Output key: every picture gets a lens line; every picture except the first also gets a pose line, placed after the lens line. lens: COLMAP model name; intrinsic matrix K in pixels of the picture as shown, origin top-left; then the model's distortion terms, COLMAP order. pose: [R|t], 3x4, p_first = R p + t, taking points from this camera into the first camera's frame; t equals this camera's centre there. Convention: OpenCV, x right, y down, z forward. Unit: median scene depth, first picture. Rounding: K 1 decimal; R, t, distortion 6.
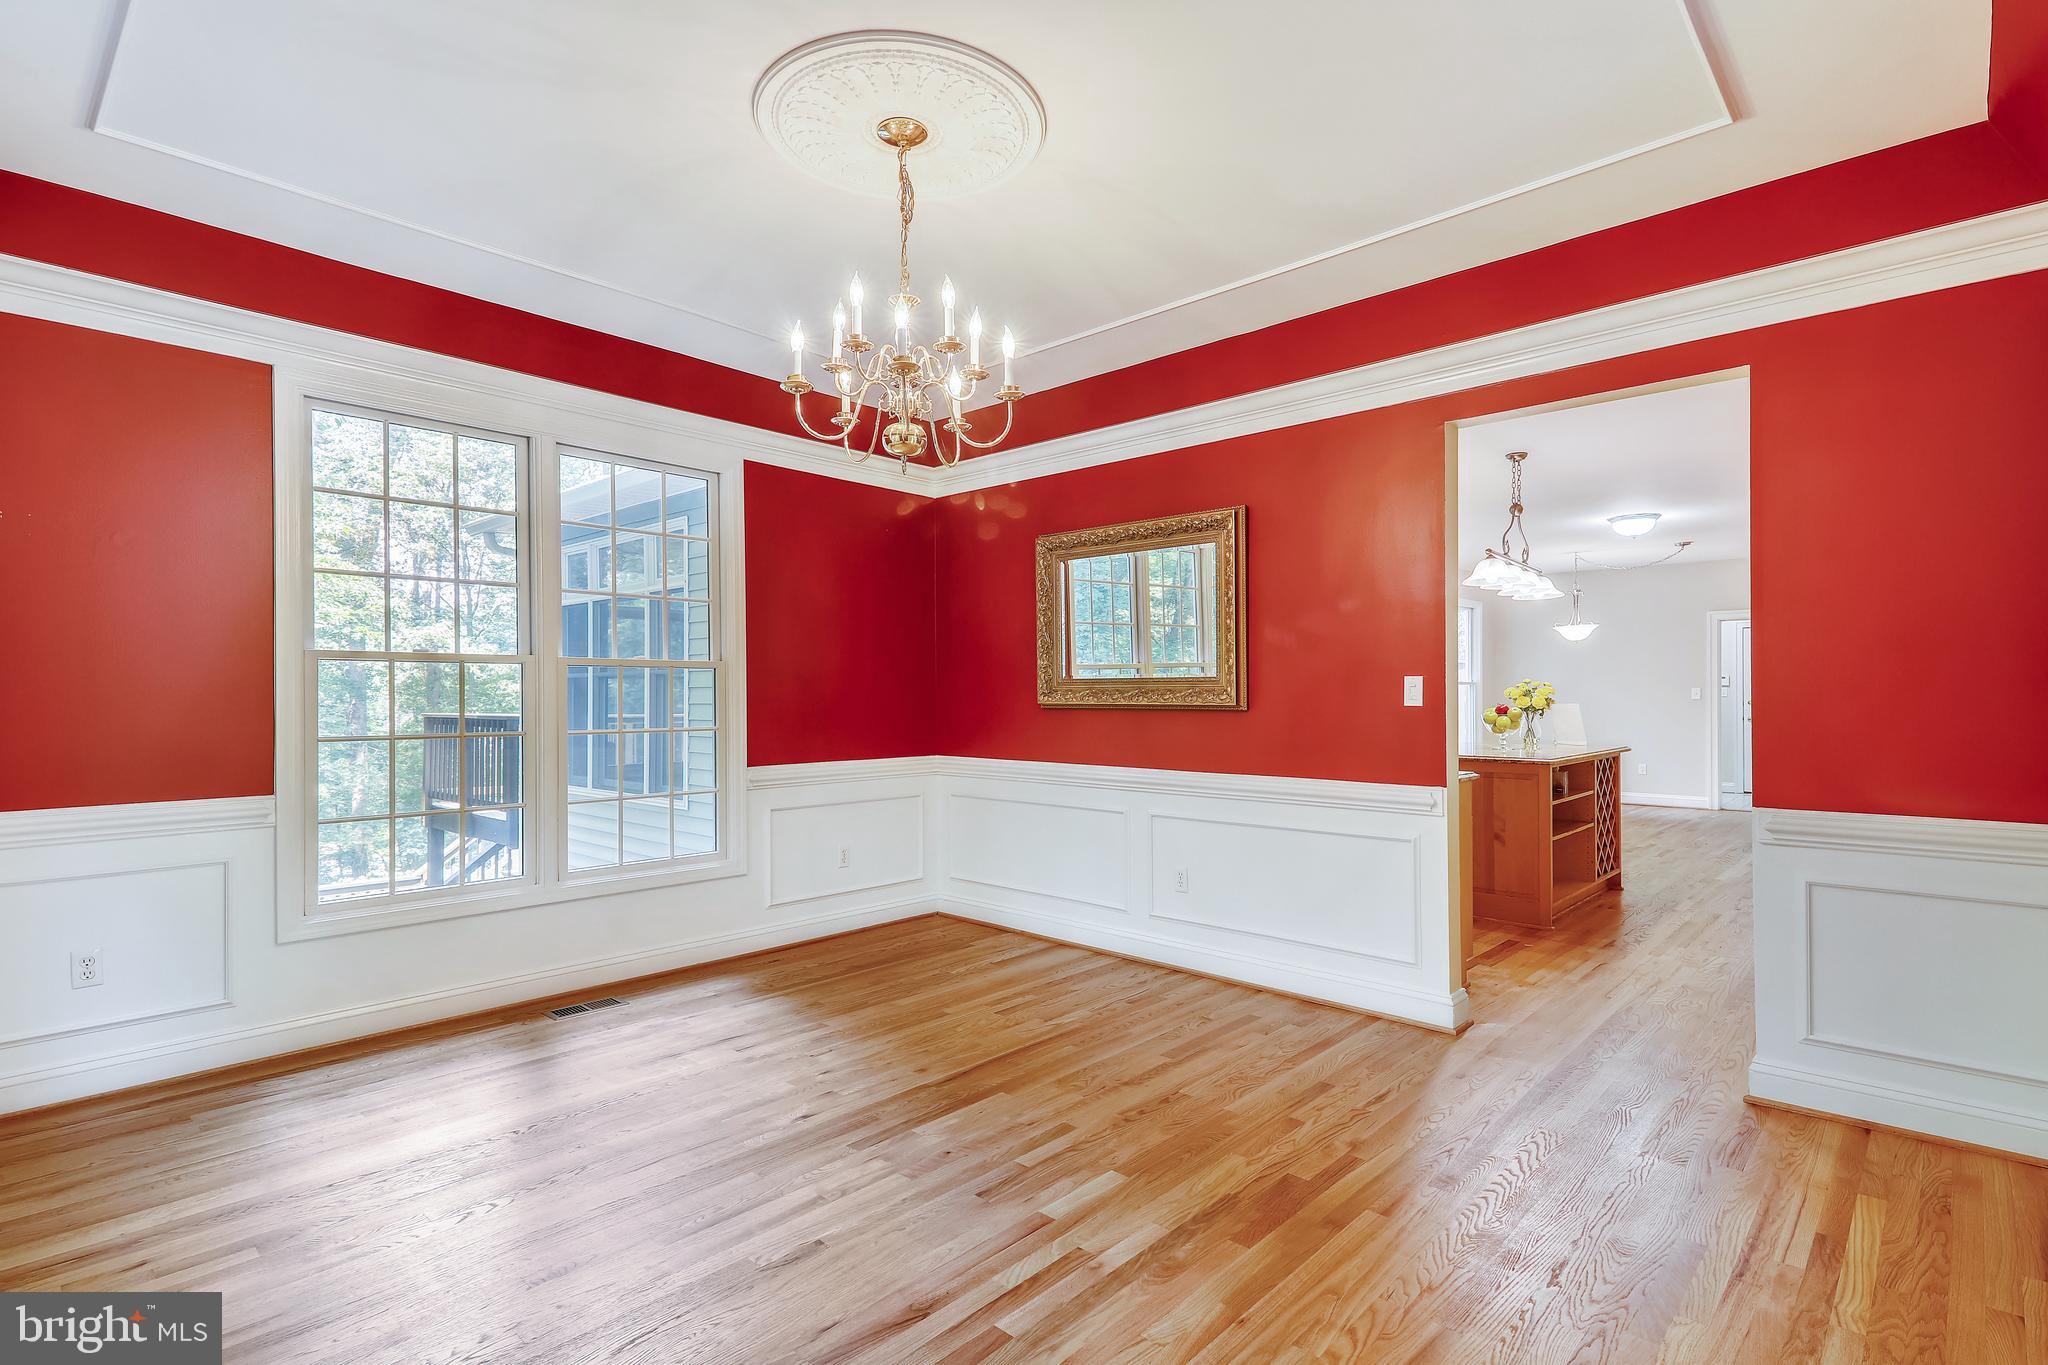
lens RADIAL K [[987.0, 0, 1025.5], [0, 987.0, 698.2], [0, 0, 1]] dist [0.023571, -0.000561]
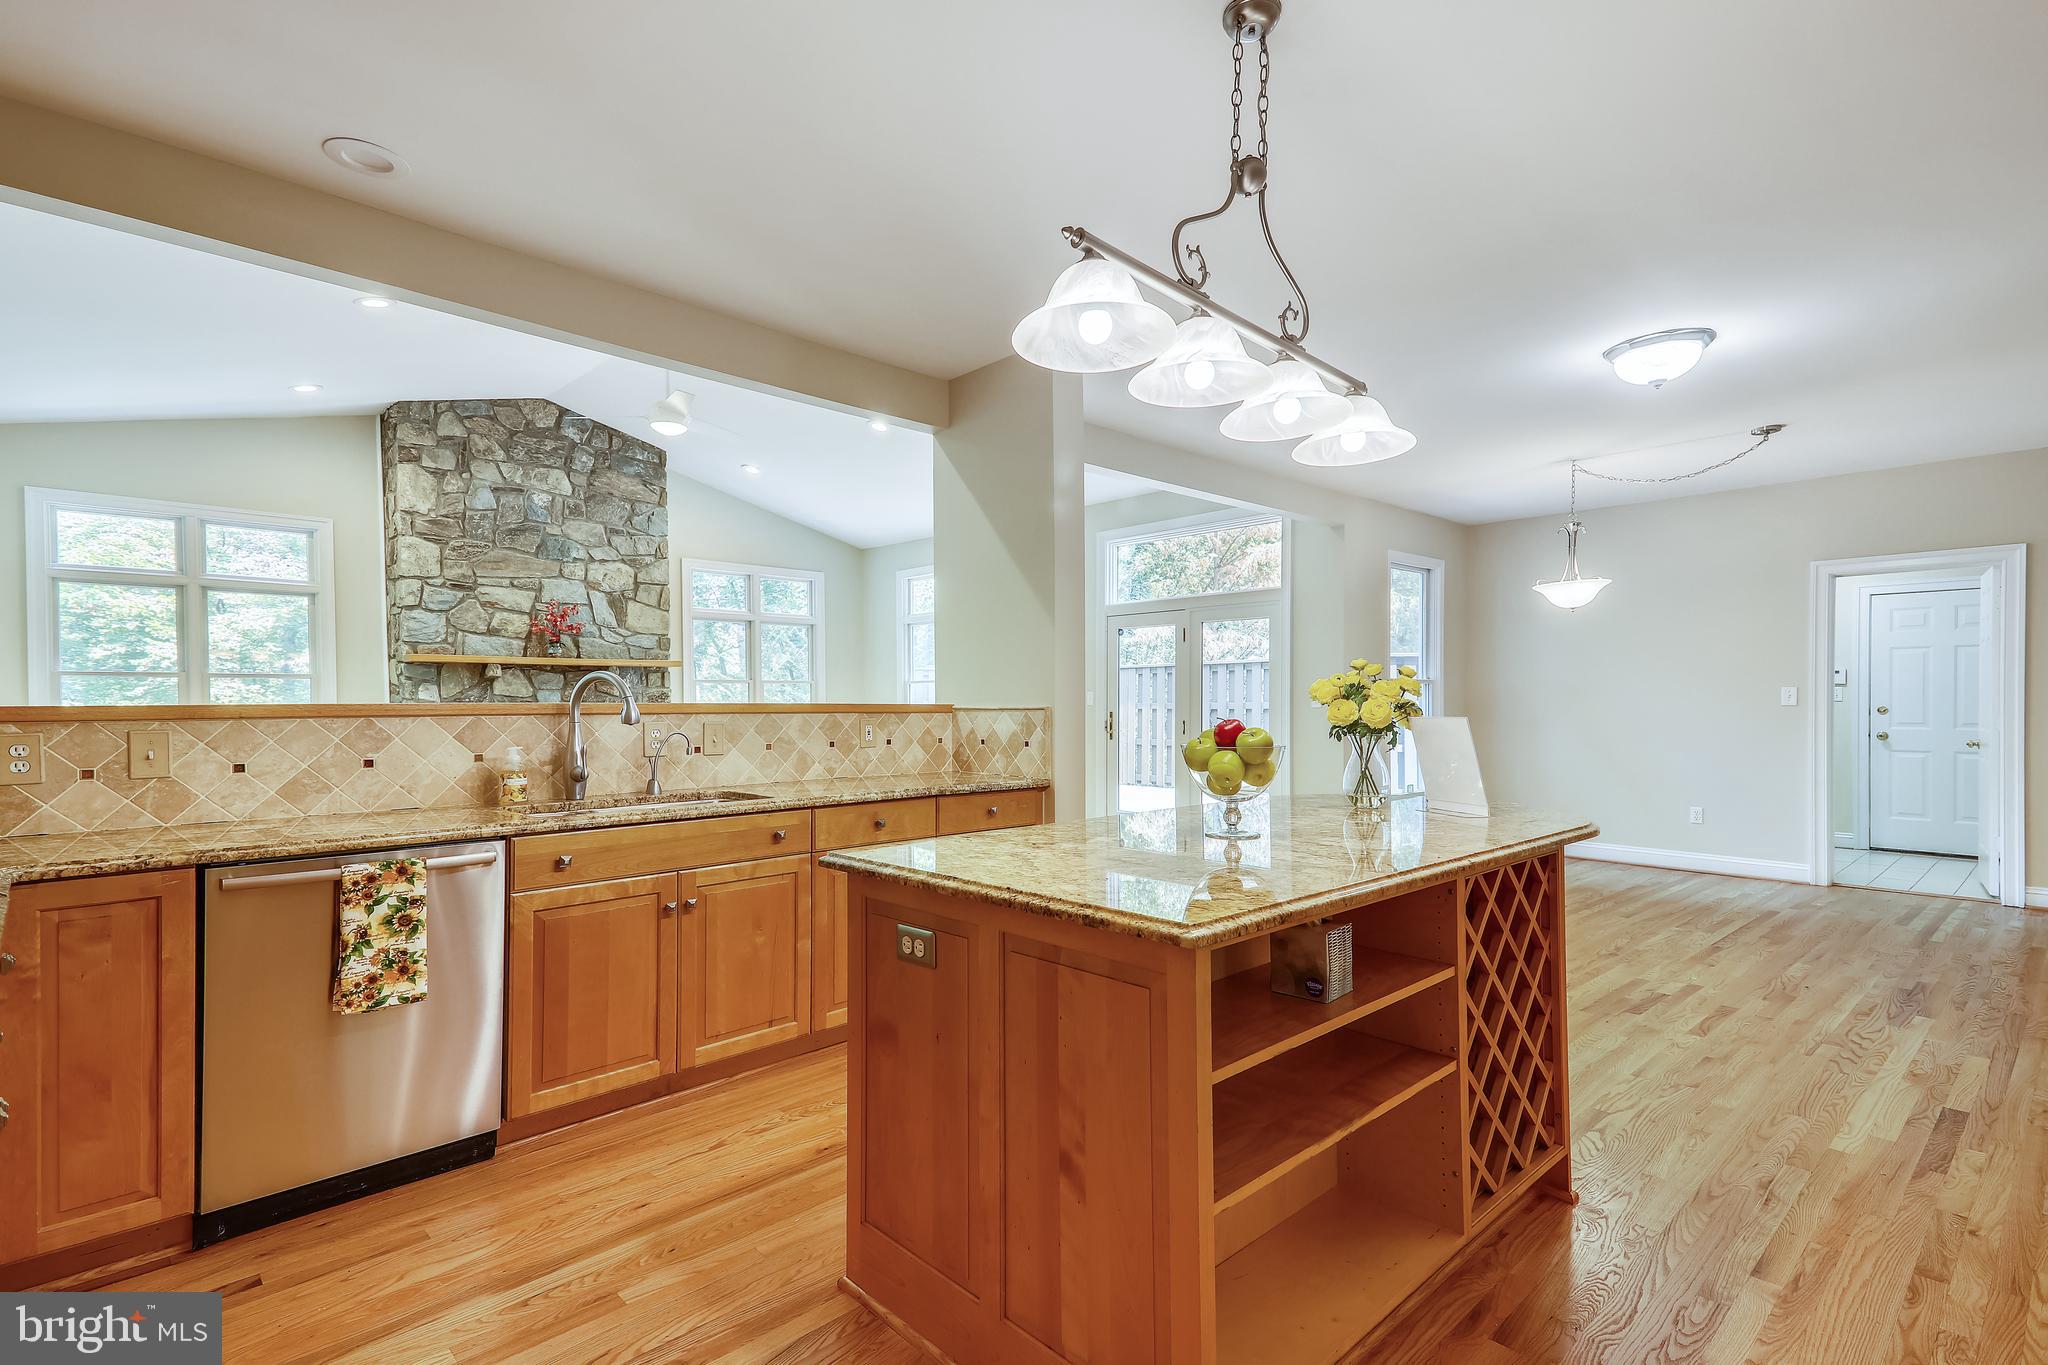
lens RADIAL K [[975.3, 0, 1027.0], [0, 975.3, 711.0], [0, 0, 1]] dist [0.079094, -0.016971]
pose [[0.998341, 0.000649, -0.057578, 0.390653], [-0.000225, 0.999973, 0.007366, 0.000267], [0.057581, -0.007341, 0.998314, 0.569790]]
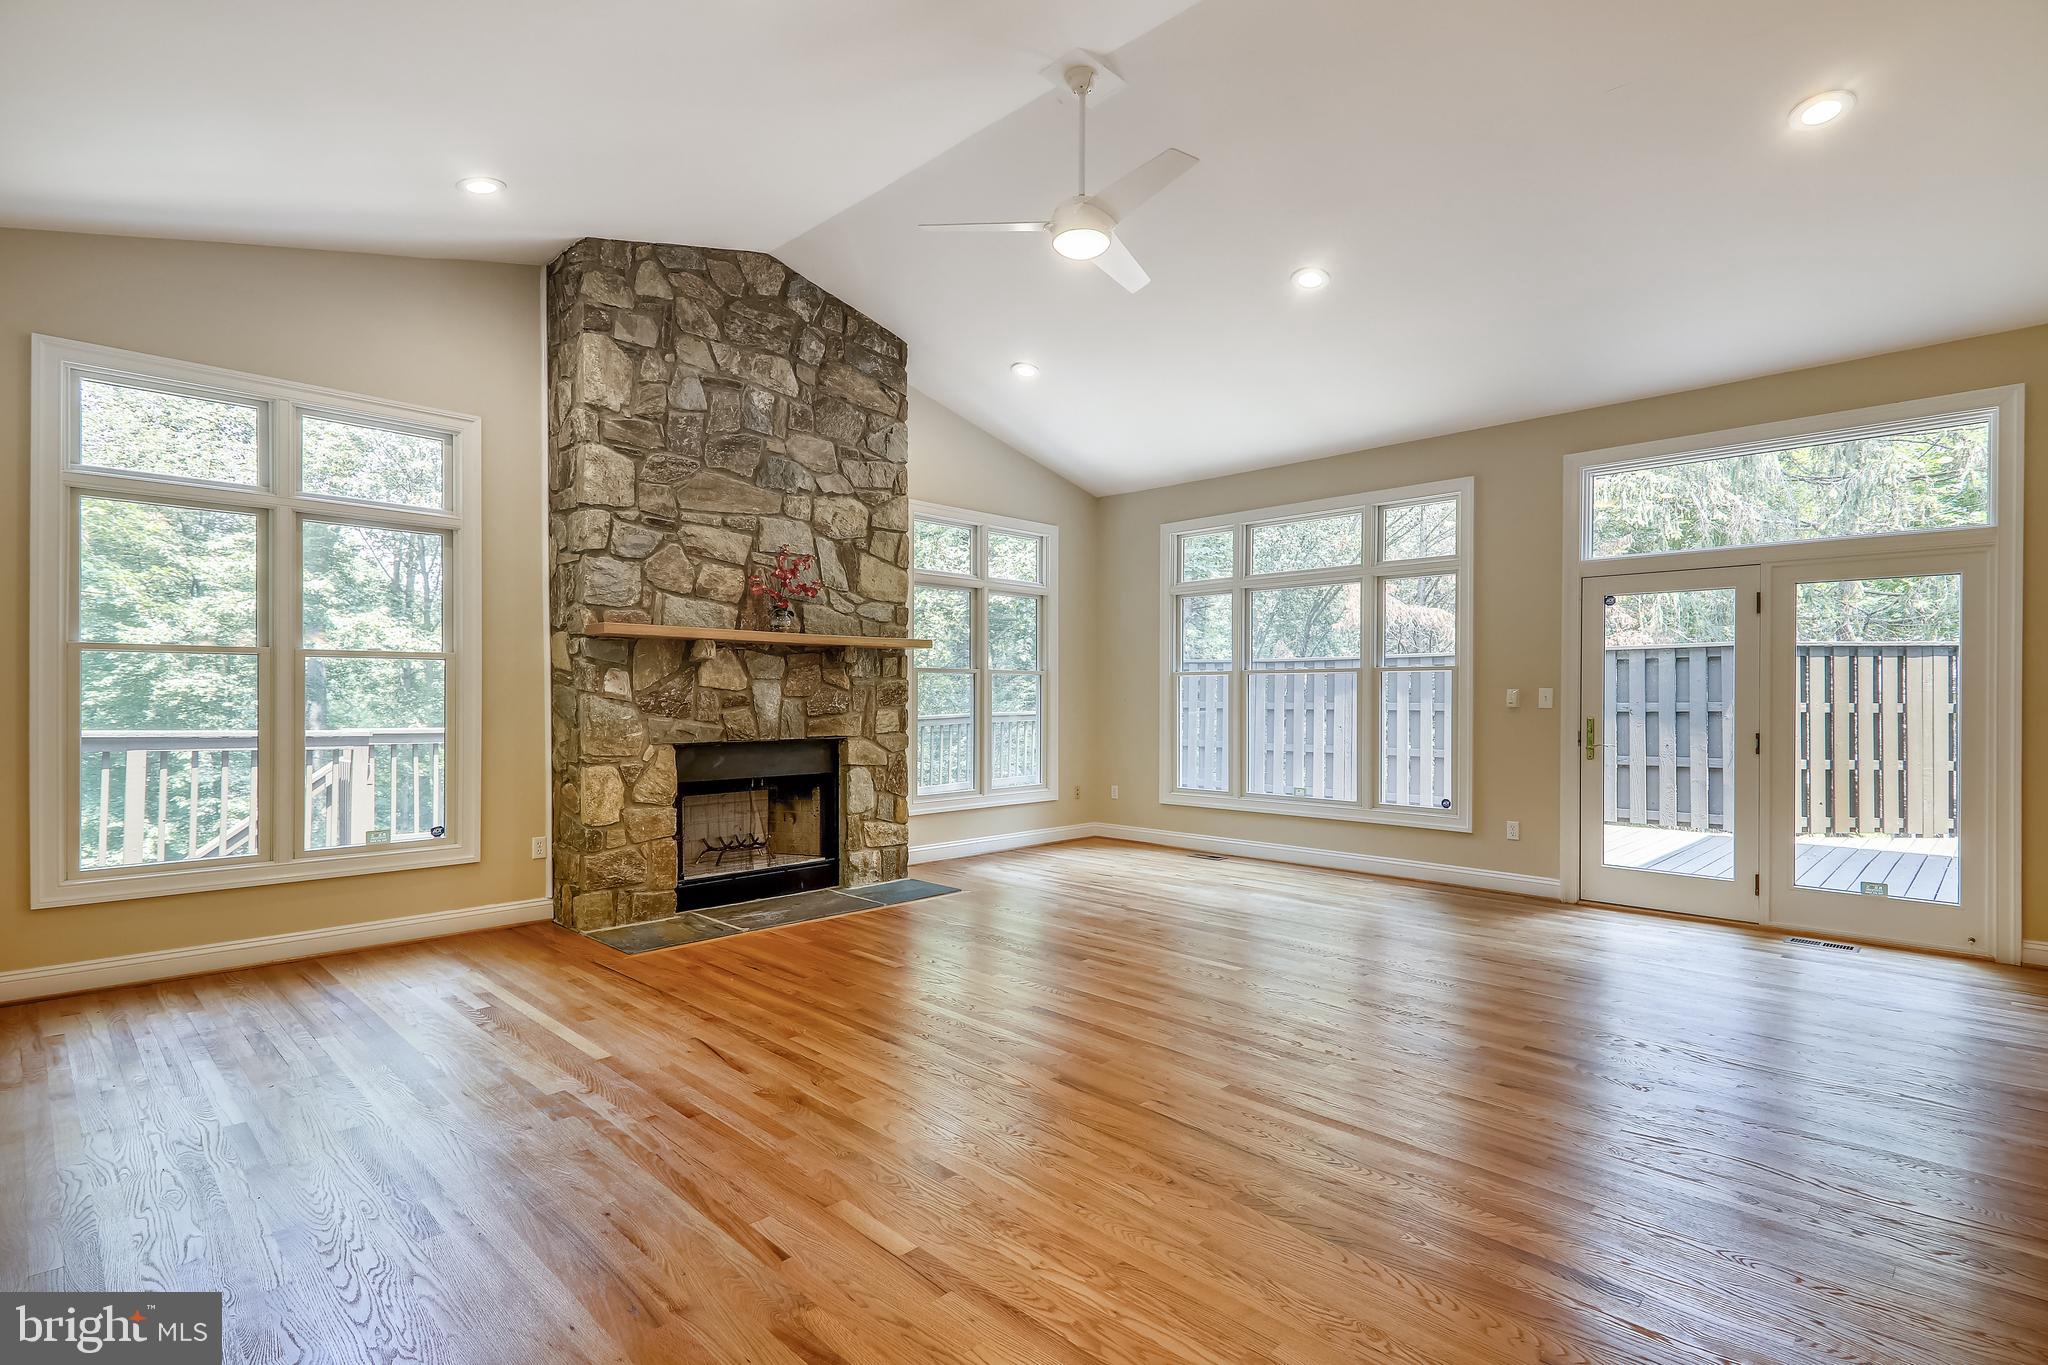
lens RADIAL K [[987.0, 0, 1025.5], [0, 987.0, 698.2], [0, 0, 1]] dist [0.023571, -0.000561]
pose [[0.999714, 0.006986, -0.022859, -0.046145], [-0.007051, 0.999971, -0.002751, -0.000601], [0.022839, 0.002911, 0.999735, 0.945999]]
